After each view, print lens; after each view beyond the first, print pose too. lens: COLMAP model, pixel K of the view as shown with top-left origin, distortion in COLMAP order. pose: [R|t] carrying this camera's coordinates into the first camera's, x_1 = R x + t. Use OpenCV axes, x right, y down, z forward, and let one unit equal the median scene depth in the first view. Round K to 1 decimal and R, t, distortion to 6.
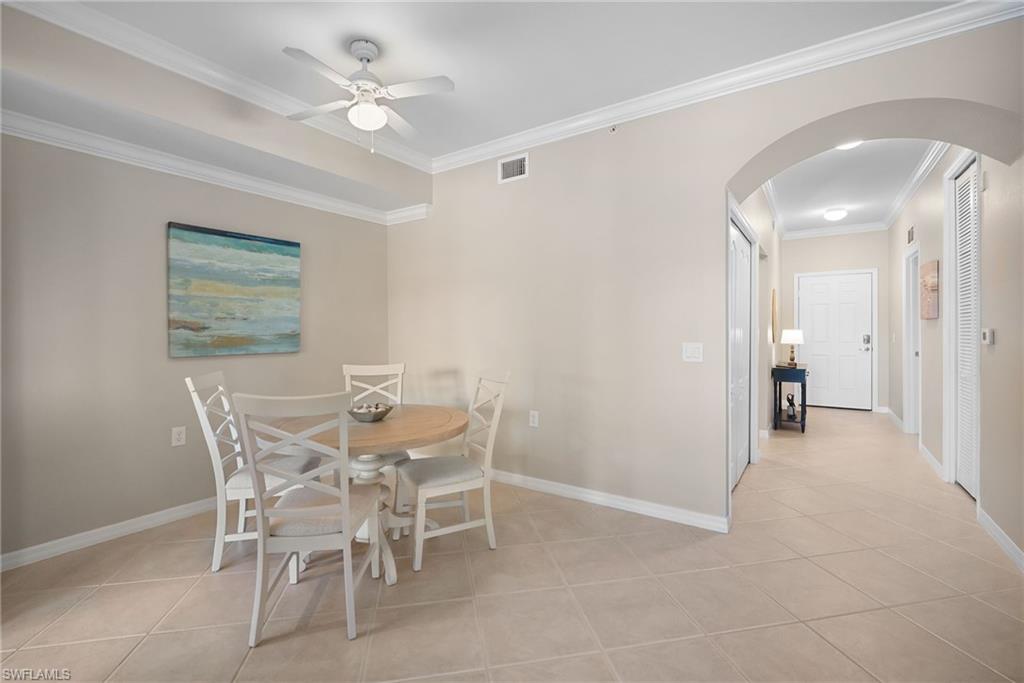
lens RADIAL K [[448.7, 0, 510.5], [0, 448.7, 332.0], [0, 0, 1]] dist [-0.014385, 0.004379]
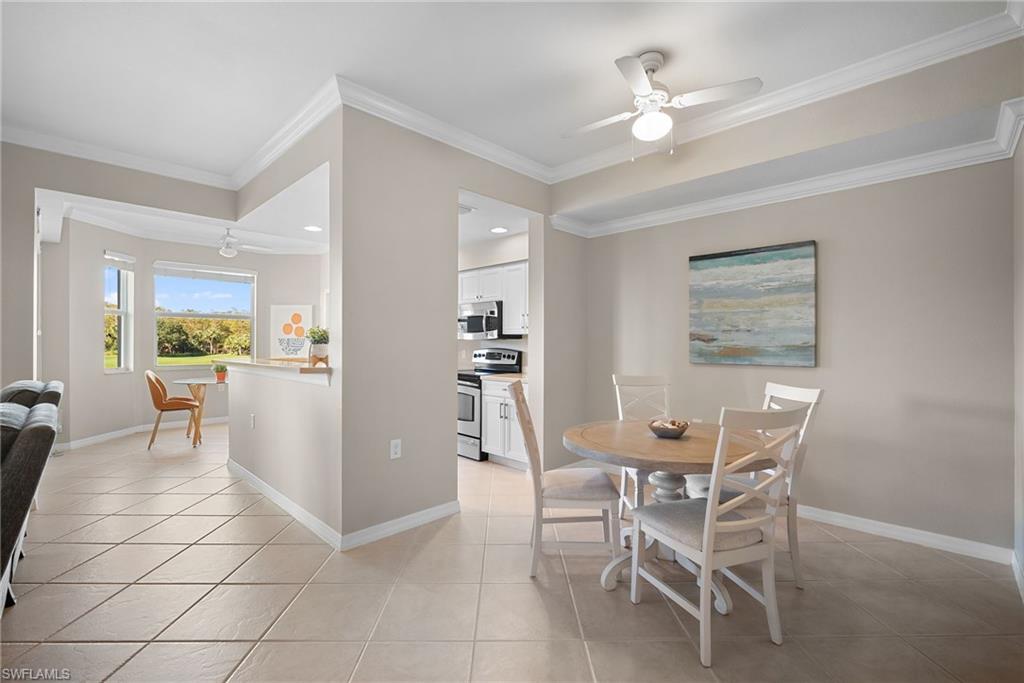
lens RADIAL K [[448.7, 0, 513.5], [0, 448.7, 342.0], [0, 0, 1]] dist [-0.014385, 0.004379]
pose [[-0.174595, 0.001828, -0.984639, 0.505223], [-0.002357, 0.999995, 0.002274, -0.003766], [0.984637, 0.002718, -0.174590, 0.619908]]
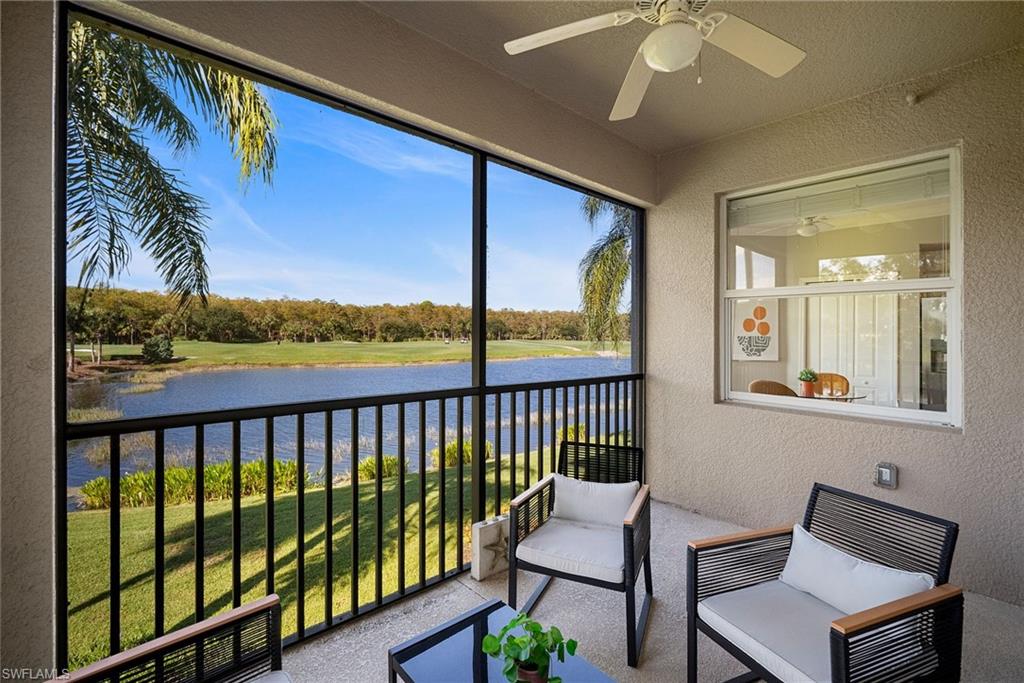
lens RADIAL K [[448.7, 0, 516.0], [0, 448.7, 330.5], [0, 0, 1]] dist [-0.014385, 0.004379]
pose [[-0.233533, -0.001514, -0.972348, 0.543241], [-0.011505, 0.999933, 0.001206, -0.028197], [0.972281, 0.011469, -0.233535, -1.289950]]
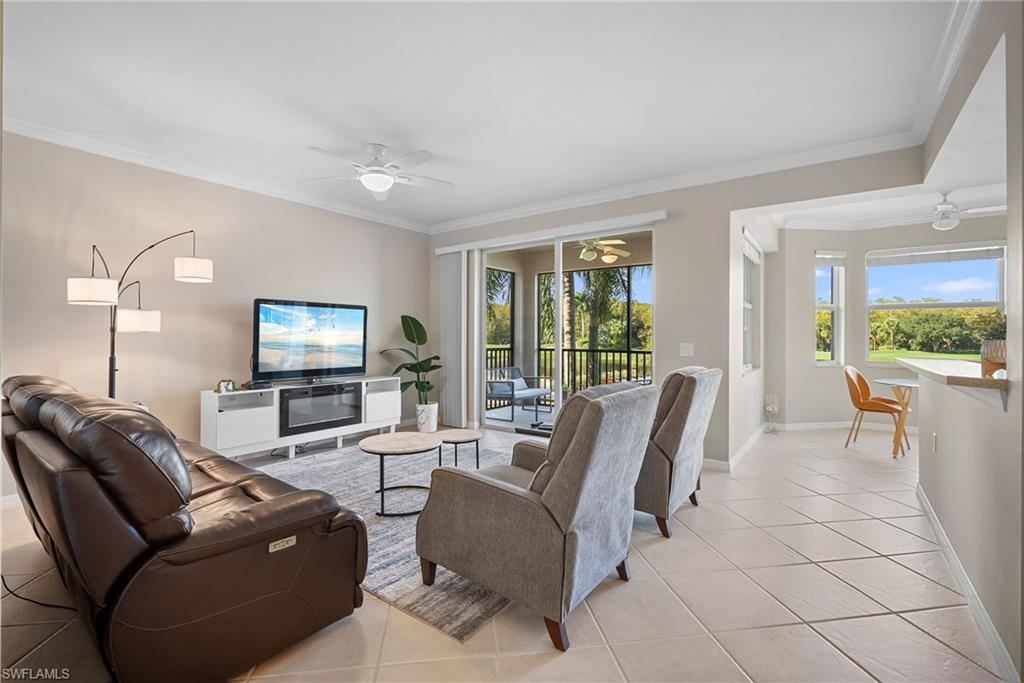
lens RADIAL K [[448.7, 0, 512.7], [0, 448.7, 336.7], [0, 0, 1]] dist [-0.014385, 0.004379]
pose [[-0.999131, -0.000856, 0.041669, 0.270981], [-0.000671, 0.999990, 0.004457, -0.003635], [-0.041672, 0.004426, -0.999122, 0.649700]]
